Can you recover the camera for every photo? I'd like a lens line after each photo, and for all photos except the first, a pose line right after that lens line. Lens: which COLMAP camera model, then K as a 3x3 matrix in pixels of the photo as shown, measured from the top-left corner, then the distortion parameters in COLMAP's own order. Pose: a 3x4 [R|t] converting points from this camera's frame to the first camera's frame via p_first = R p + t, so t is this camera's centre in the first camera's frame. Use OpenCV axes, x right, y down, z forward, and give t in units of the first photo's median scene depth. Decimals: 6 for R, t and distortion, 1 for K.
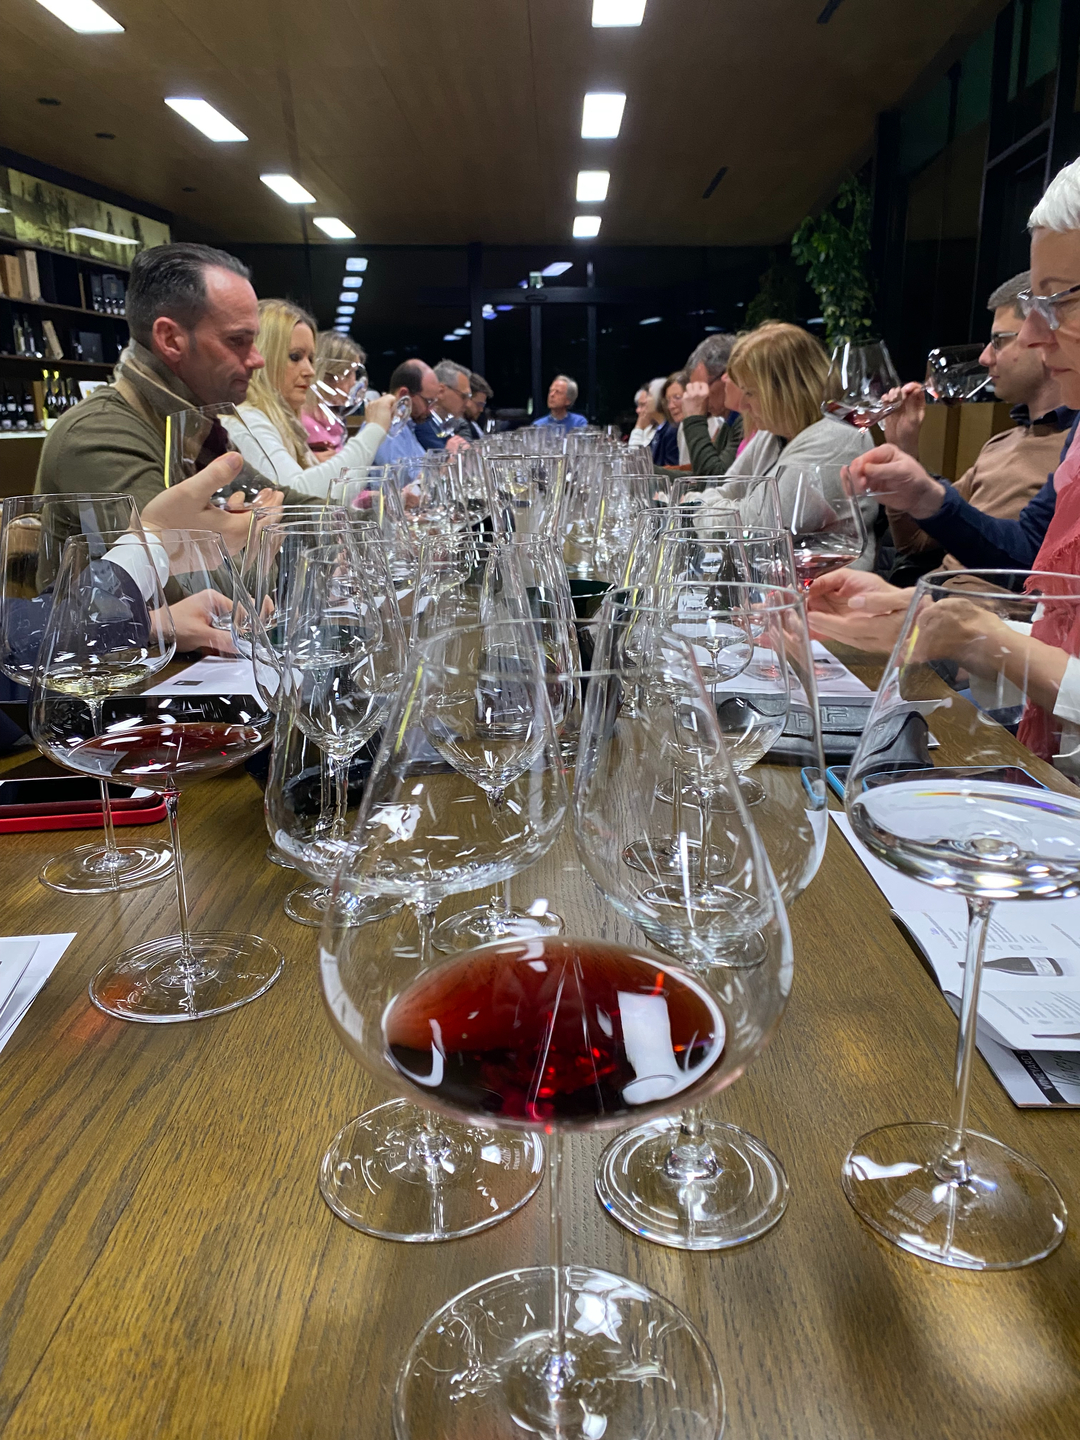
lens RADIAL K [[1107.0, 0, 534.3], [0, 1107.0, 720.1], [0, 0, 1]] dist [0.144816, 0.000491]
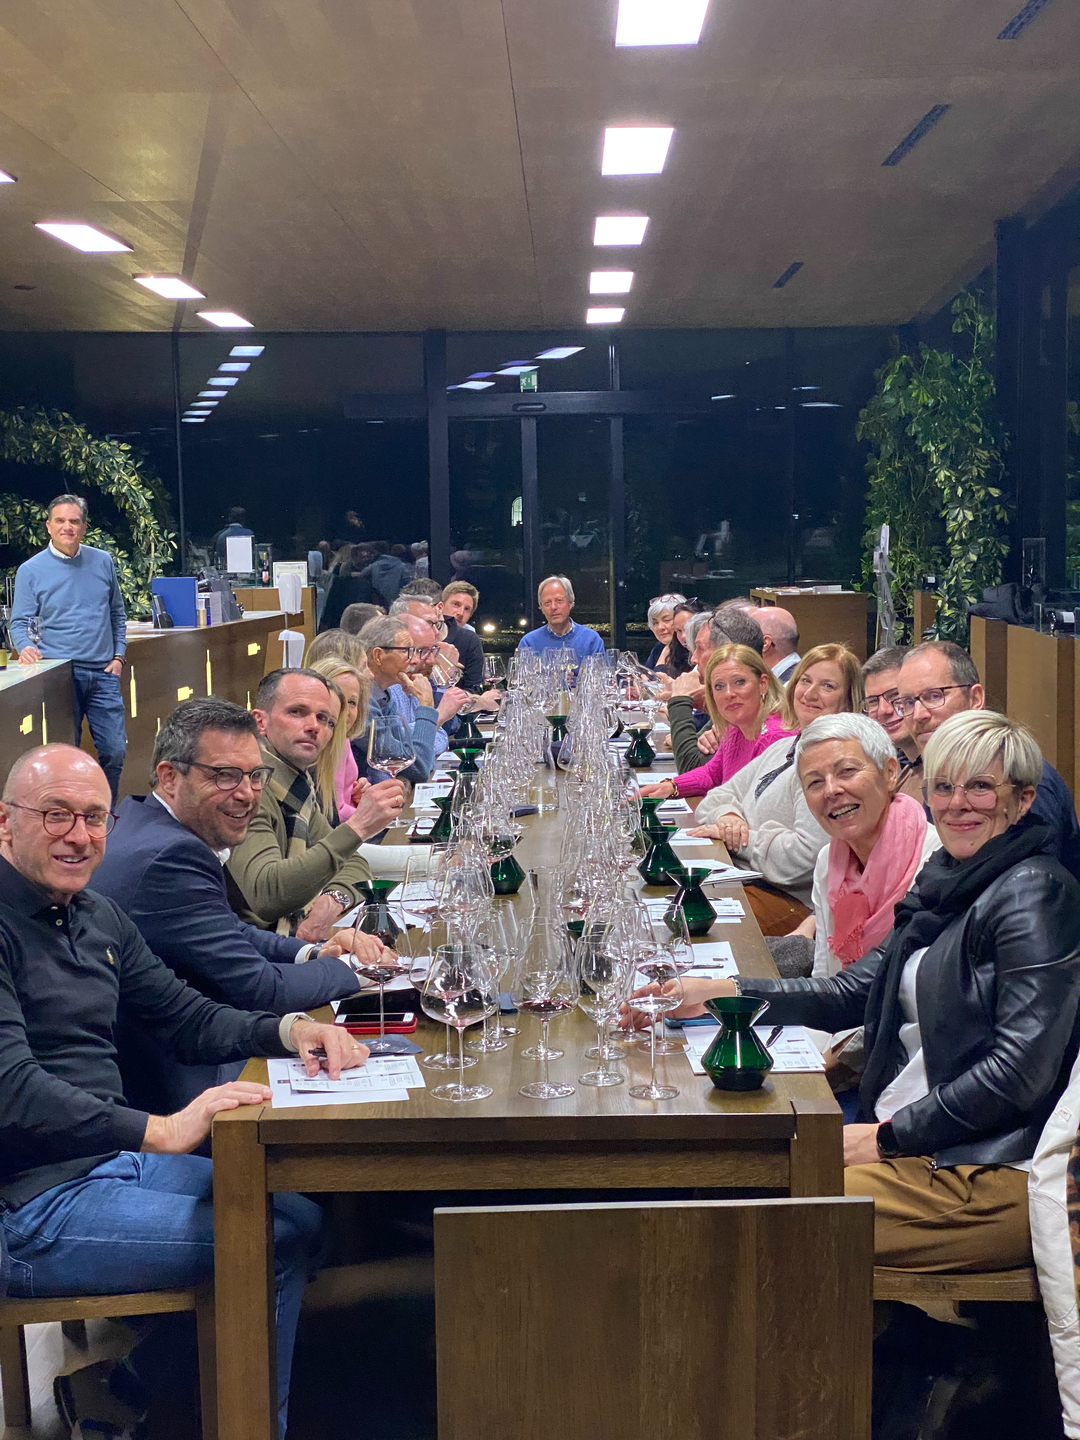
lens RADIAL K [[2177.3, 0, 538.8], [0, 2177.3, 719.4], [0, 0, 1]] dist [-0.002621, 0.000000]
pose [[0.999945, -0.007528, 0.007279, -0.005176], [0.008657, 0.985376, -0.170176, 0.021167], [-0.005892, 0.170229, 0.985387, -0.300980]]
